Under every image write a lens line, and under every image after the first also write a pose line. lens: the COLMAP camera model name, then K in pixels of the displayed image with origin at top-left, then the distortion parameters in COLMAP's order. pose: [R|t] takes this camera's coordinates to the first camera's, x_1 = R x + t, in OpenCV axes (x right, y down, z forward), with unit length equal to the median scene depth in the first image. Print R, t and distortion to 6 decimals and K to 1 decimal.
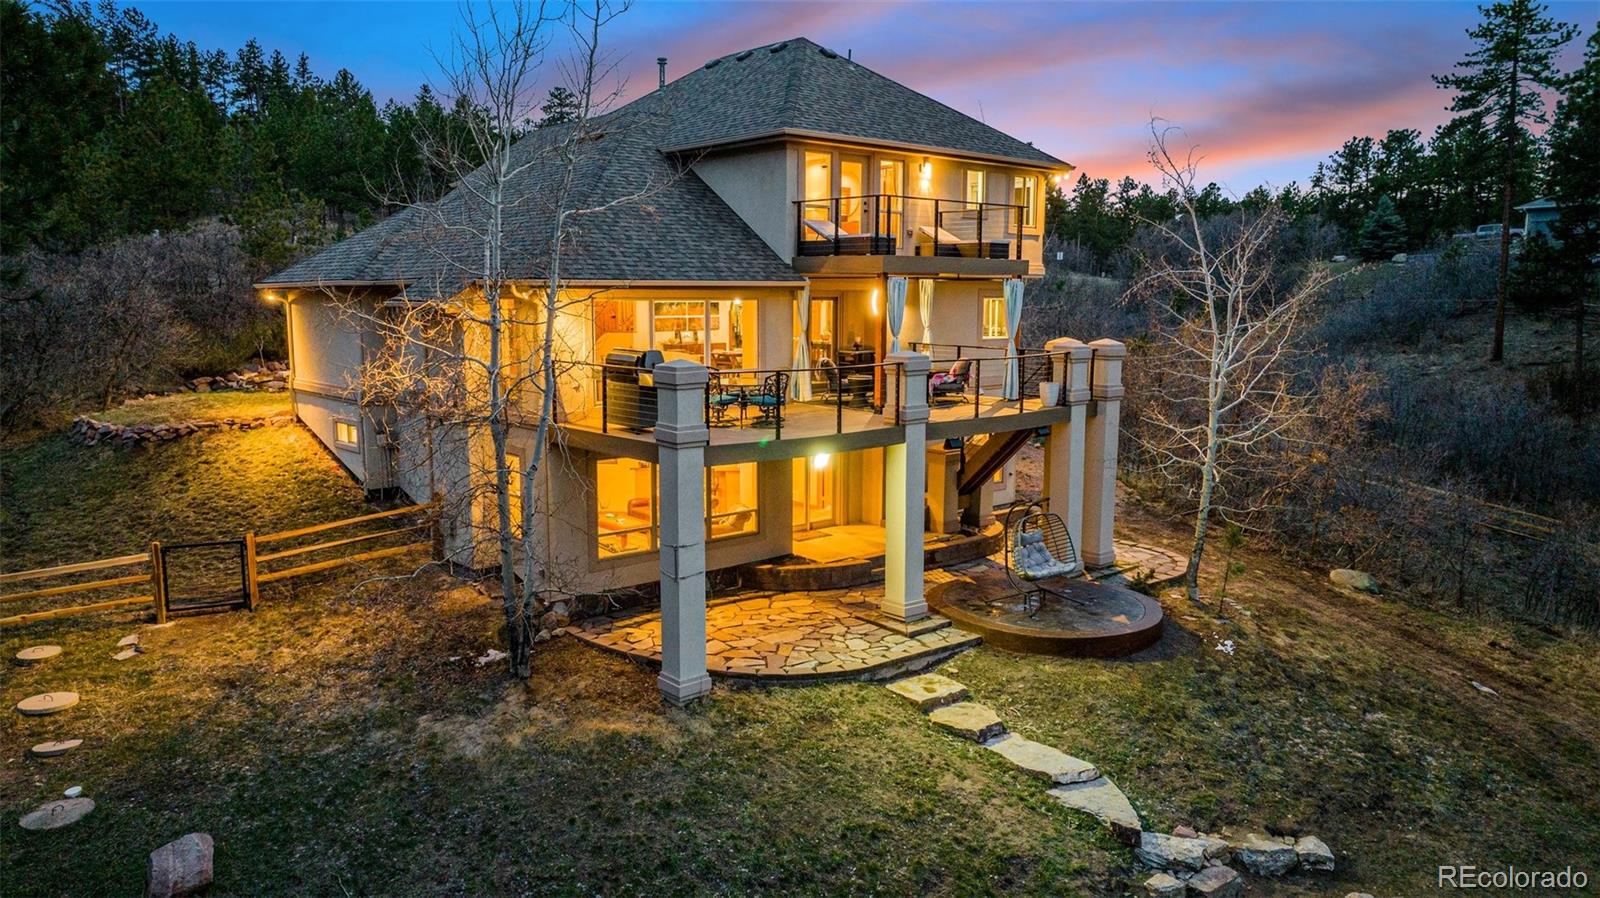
lens RADIAL K [[1125.0, 0, 800.0], [0, 1125.0, 449.0], [0, 0, 1]] dist [-0.010030, -0.001432]
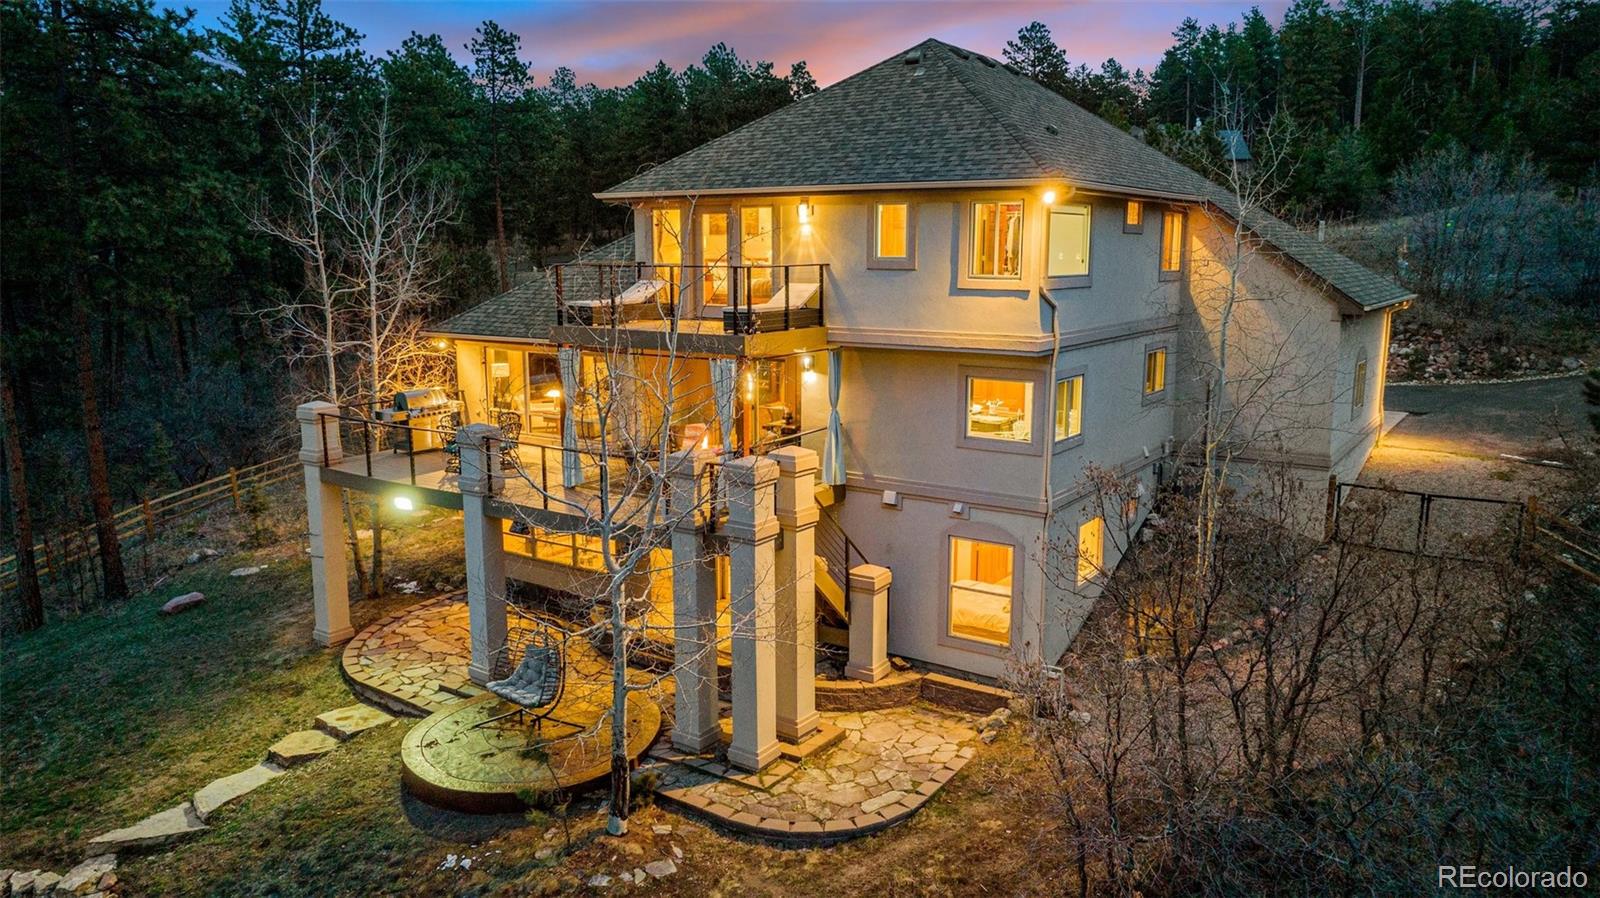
lens RADIAL K [[1125.0, 0, 800.0], [0, 1125.0, 449.0], [0, 0, 1]] dist [-0.010030, -0.001432]
pose [[0.239010, 0.168296, -0.956321, 1.166936], [-0.127640, 0.981765, 0.140873, -0.252435], [0.962591, 0.088394, 0.256133, 1.036477]]
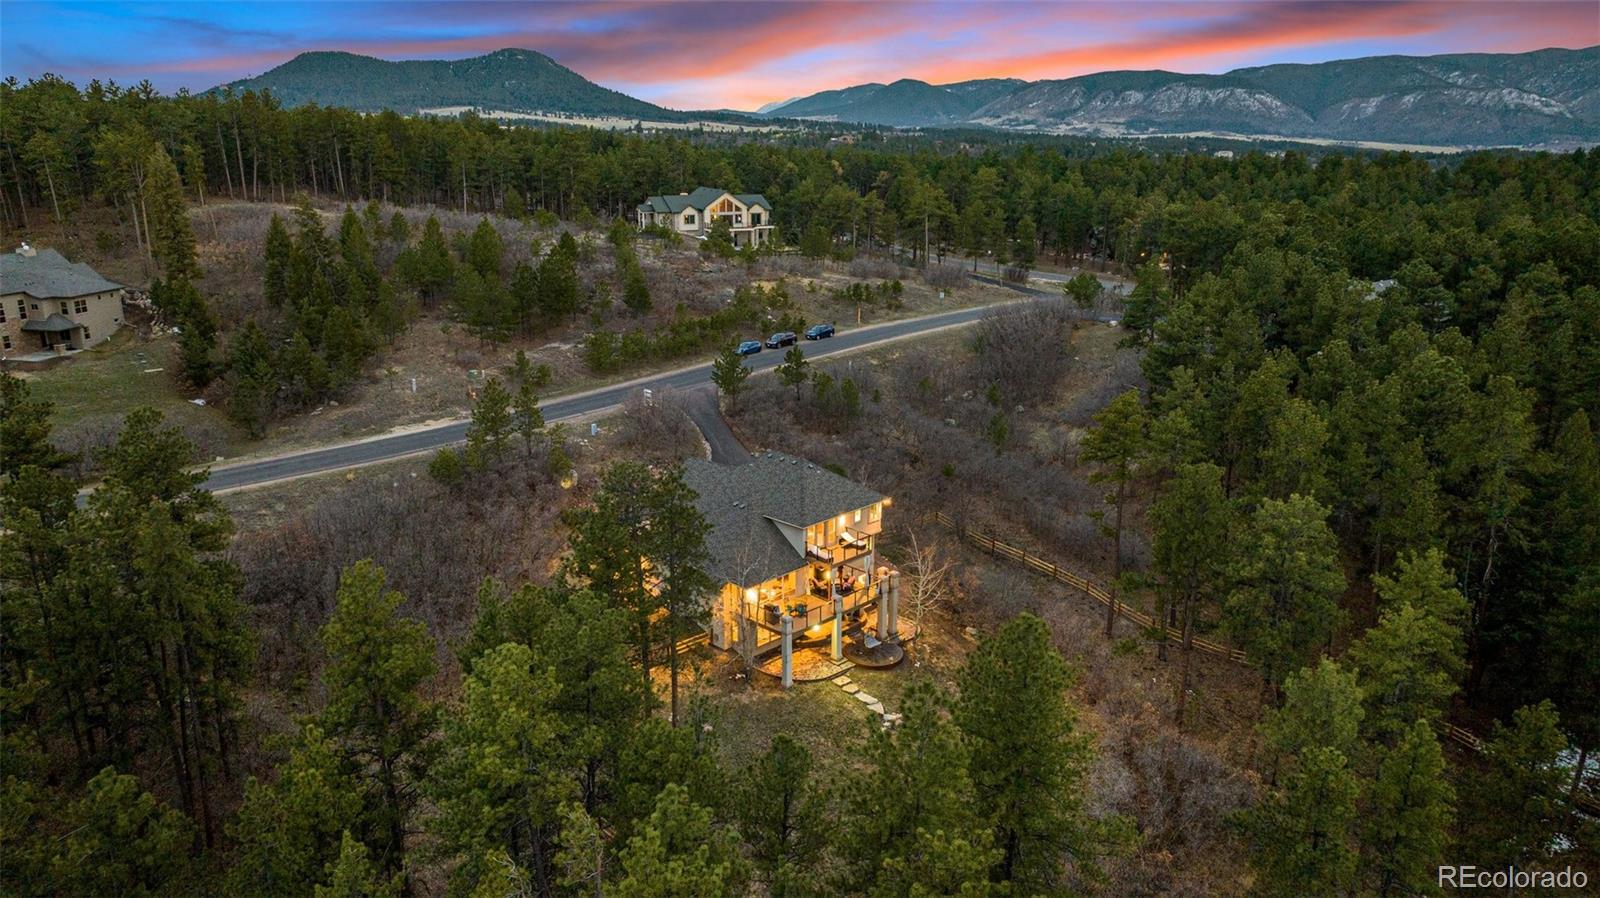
lens RADIAL K [[1125.0, 0, 800.0], [0, 1125.0, 449.0], [0, 0, 1]] dist [-0.010030, -0.001432]
pose [[0.998178, -0.019055, 0.057256, -0.258955], [0.010322, 0.988766, 0.149116, -1.225580], [-0.059455, -0.148253, 0.987161, -2.908834]]
